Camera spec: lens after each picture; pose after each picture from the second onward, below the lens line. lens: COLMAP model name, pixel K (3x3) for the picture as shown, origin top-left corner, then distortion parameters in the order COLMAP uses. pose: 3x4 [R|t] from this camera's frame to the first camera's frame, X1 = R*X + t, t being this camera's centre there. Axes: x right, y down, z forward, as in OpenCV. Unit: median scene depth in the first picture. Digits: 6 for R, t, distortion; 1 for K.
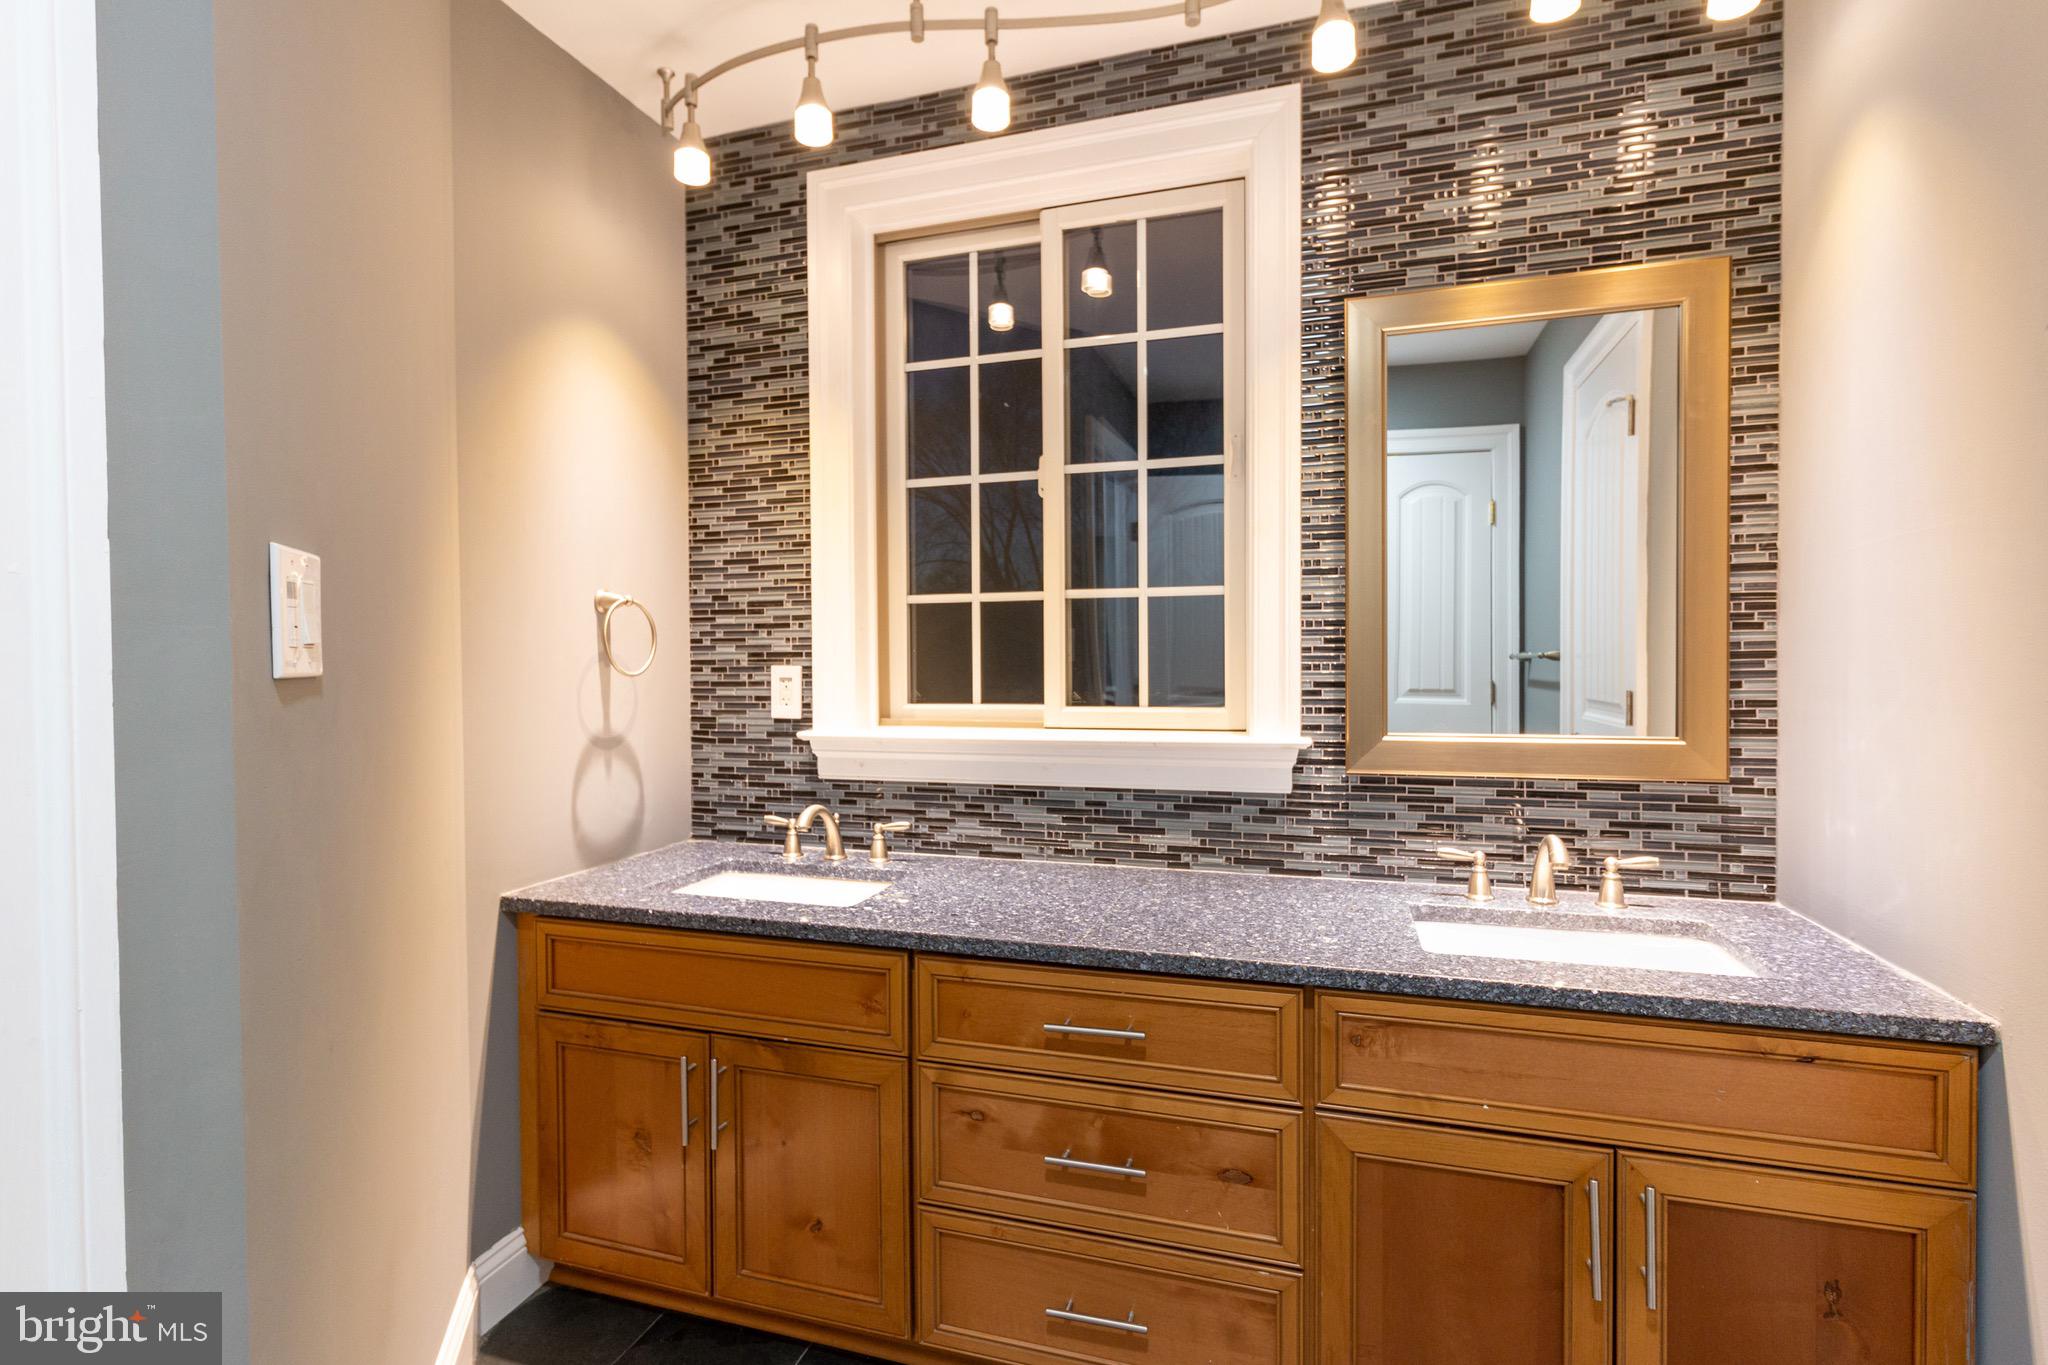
lens RADIAL K [[986.9, 0, 1007.2], [0, 986.9, 679.0], [0, 0, 1]] dist [-0.000095, 0.000003]
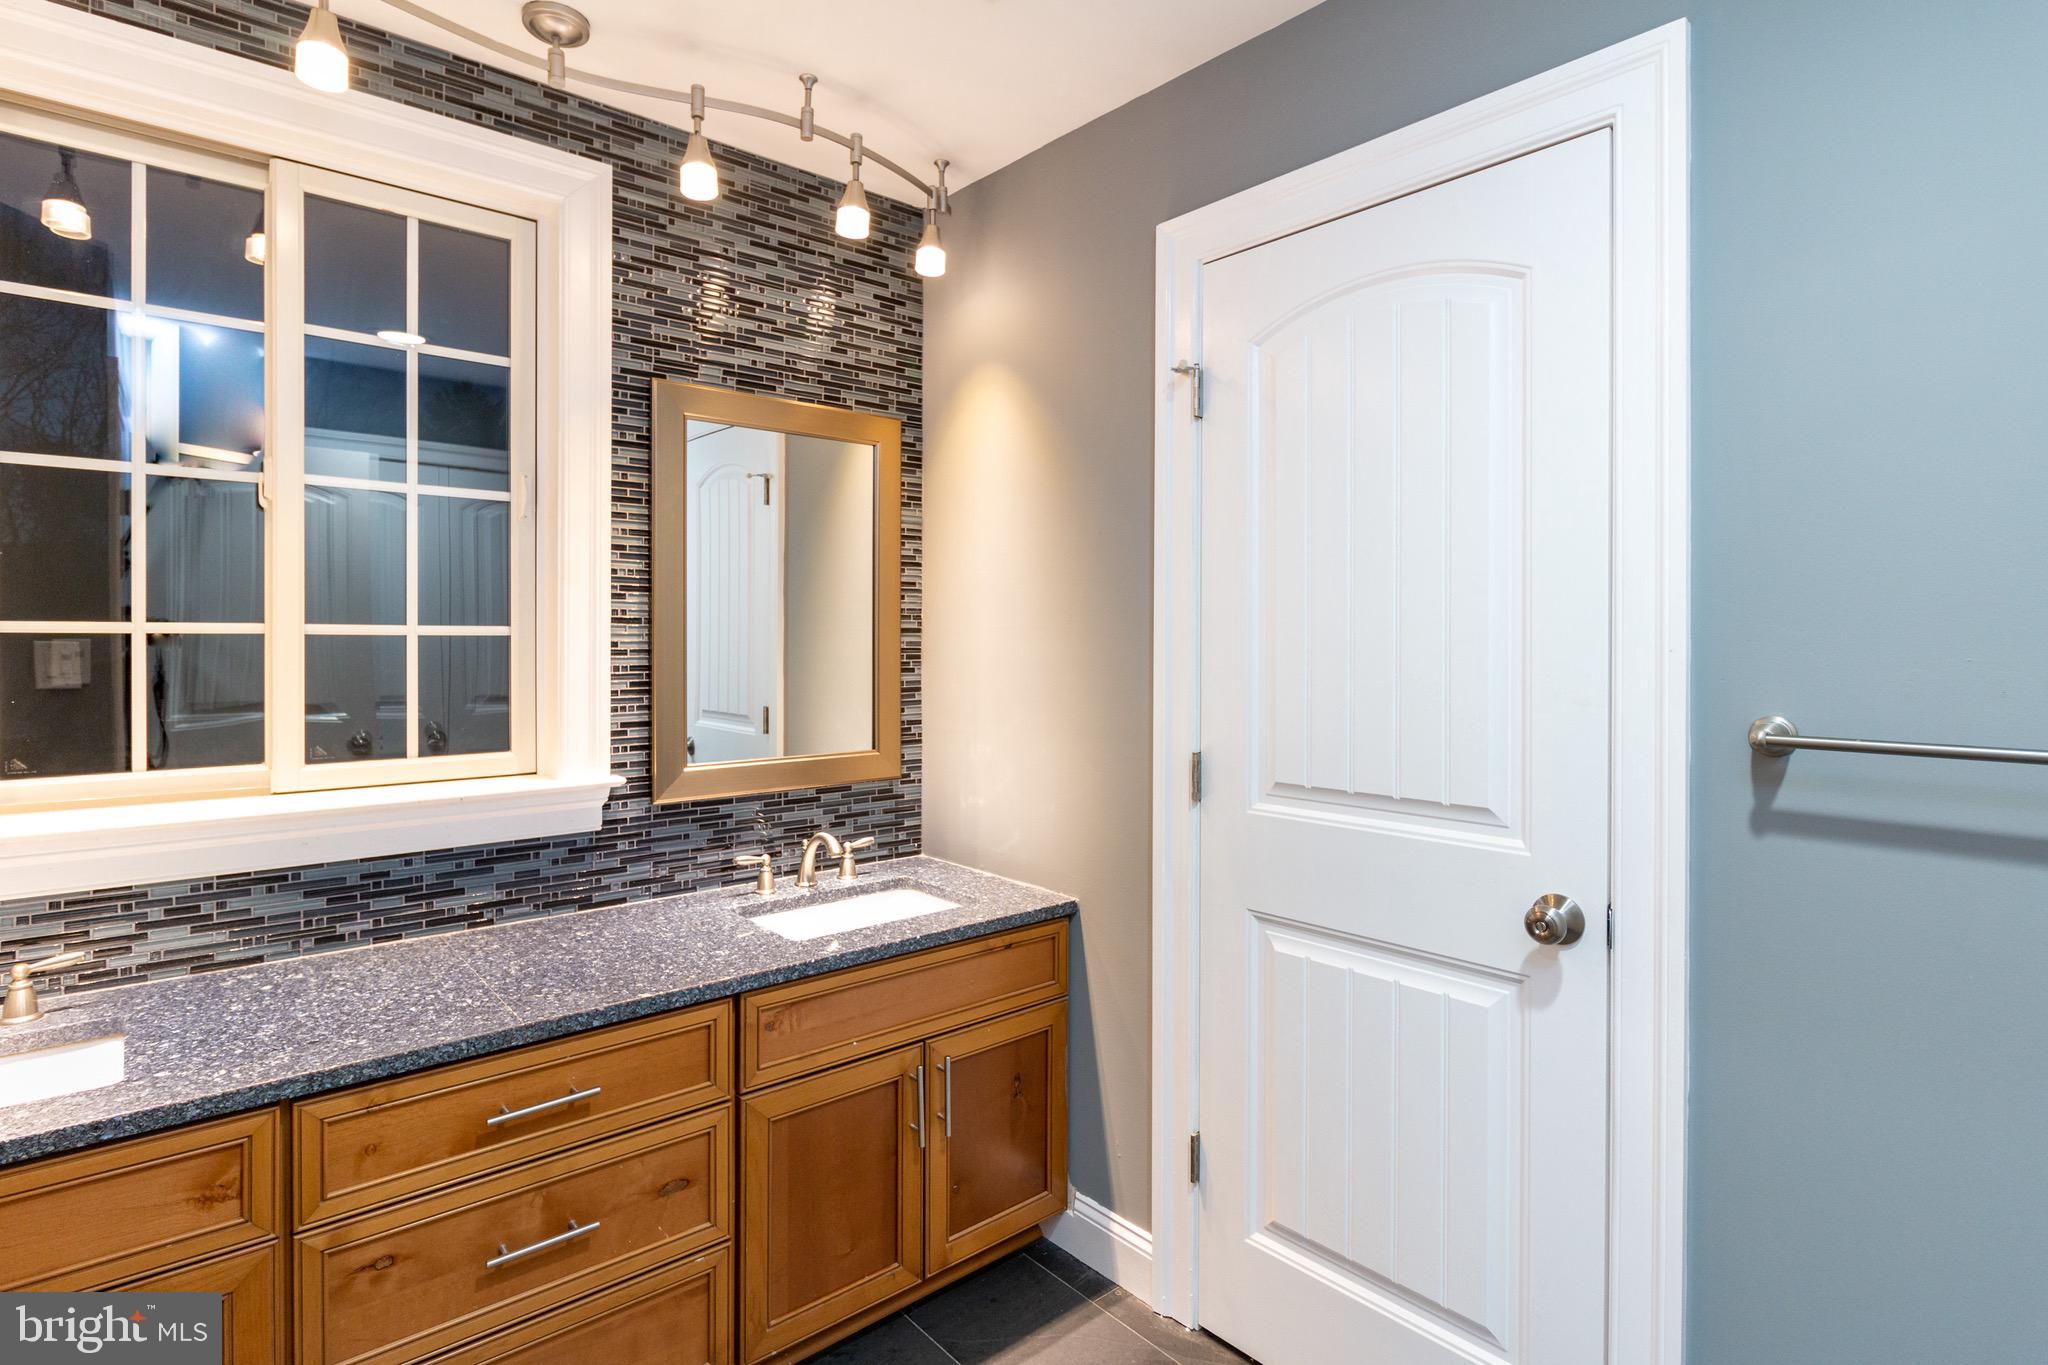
lens RADIAL K [[1031.9, 0, 1021.9], [0, 1031.9, 641.3], [0, 0, 1]] dist [-0.000256, -0.000515]
pose [[0.522631, 0.004184, 0.852549, -0.448965], [0.010302, 0.999884, -0.011223, -0.073524], [-0.852497, 0.014649, 0.522528, 0.043615]]
